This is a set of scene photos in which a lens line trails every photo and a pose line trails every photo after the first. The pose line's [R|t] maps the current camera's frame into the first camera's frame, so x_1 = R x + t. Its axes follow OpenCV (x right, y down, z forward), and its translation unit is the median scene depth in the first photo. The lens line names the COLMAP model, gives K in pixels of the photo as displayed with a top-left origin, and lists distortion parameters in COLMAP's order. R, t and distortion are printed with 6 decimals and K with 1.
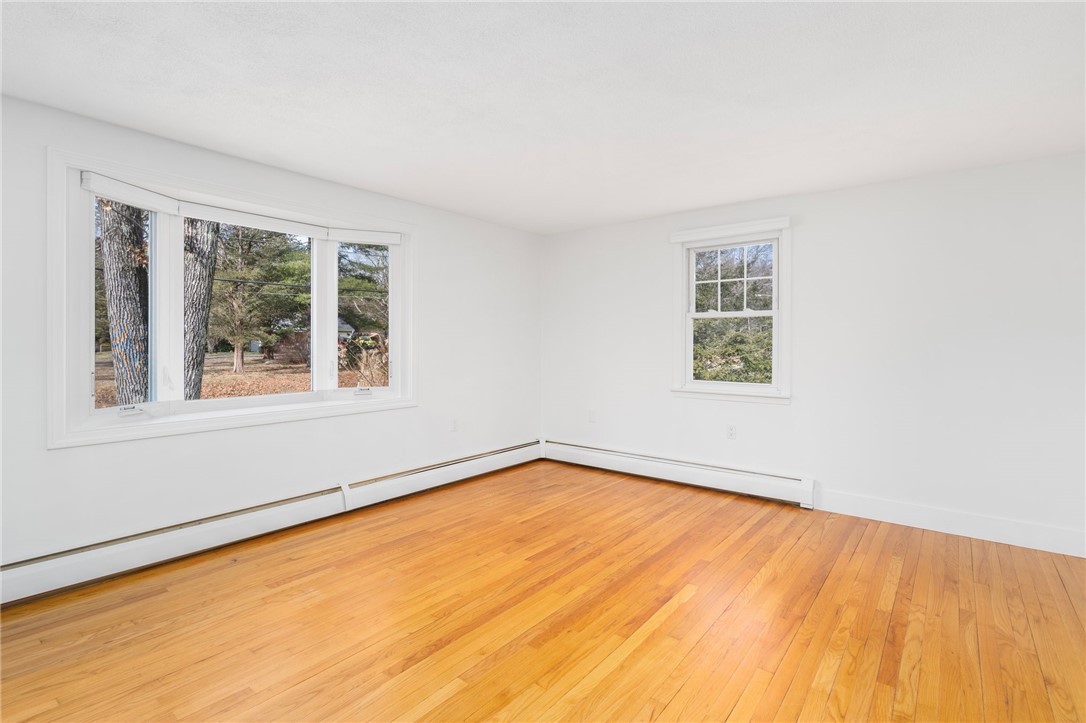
lens RADIAL K [[531.4, 0, 547.6], [0, 531.4, 356.3], [0, 0, 1]] dist [0.001757, -0.000060]
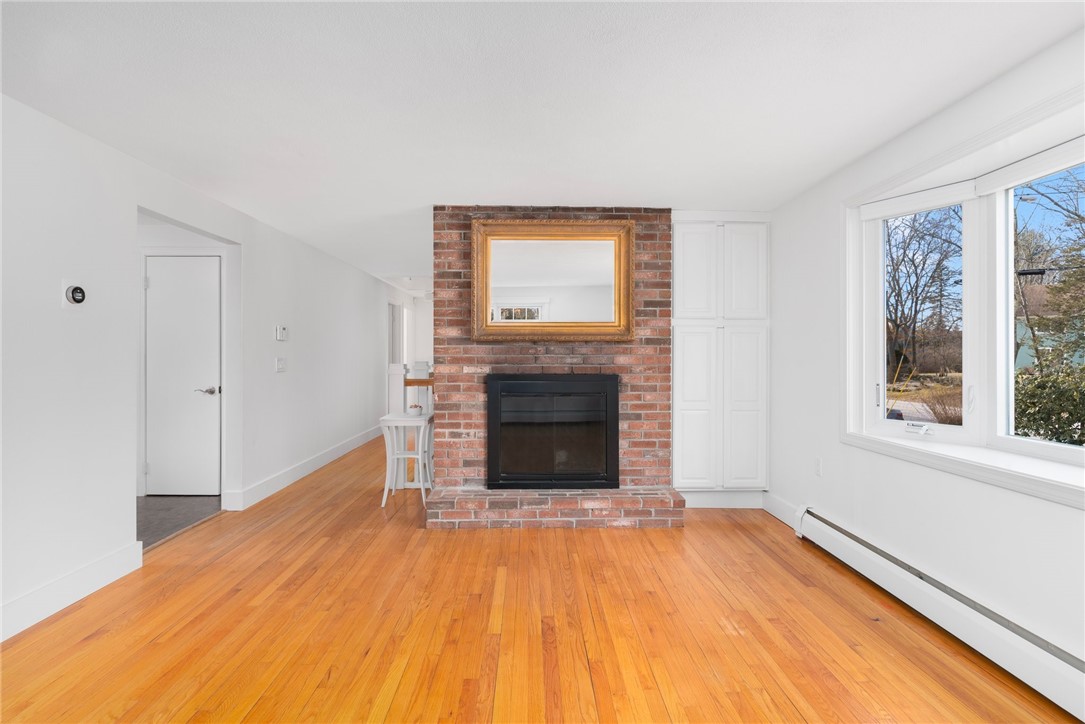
lens RADIAL K [[530.9, 0, 534.2], [0, 530.9, 355.6], [0, 0, 1]] dist [0.001757, -0.000060]
pose [[-0.788784, -0.003911, -0.614658, 0.350798], [-0.021313, 0.999552, 0.020990, -0.033802], [0.614301, 0.029657, -0.788515, 1.360327]]
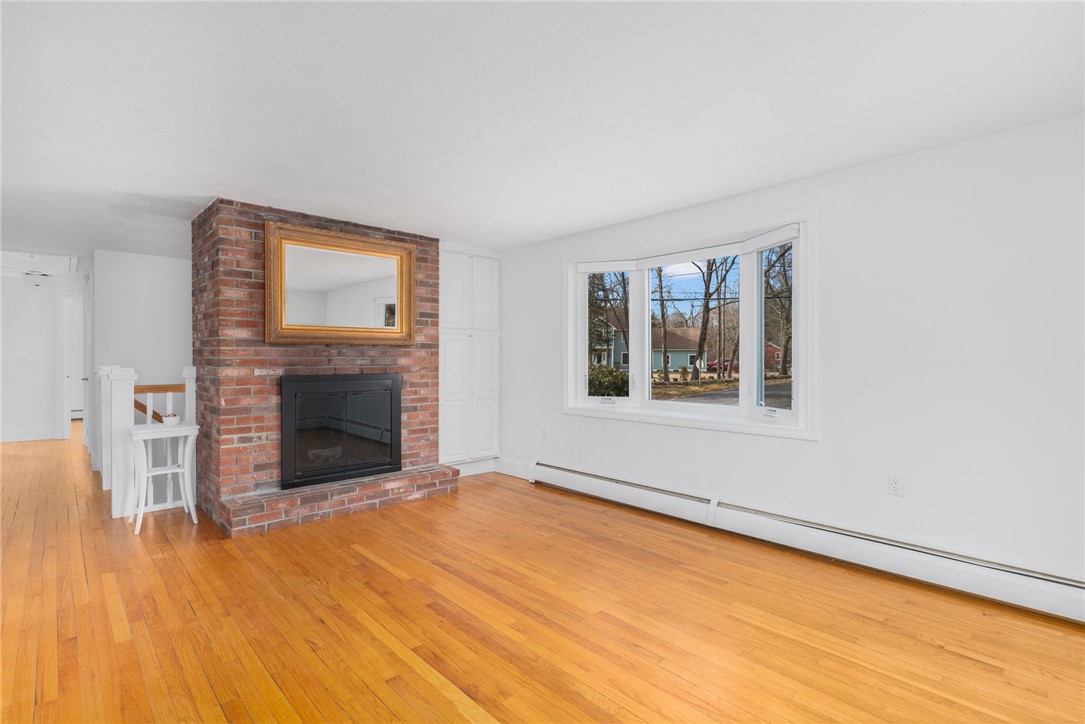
lens RADIAL K [[530.9, 0, 542.0], [0, 530.9, 360.9], [0, 0, 1]] dist [0.001757, -0.000060]
pose [[-0.170487, 0.003613, -0.985353, 0.866685], [-0.030222, 0.999504, 0.008894, -0.026964], [0.984896, 0.031296, -0.170293, 1.102349]]
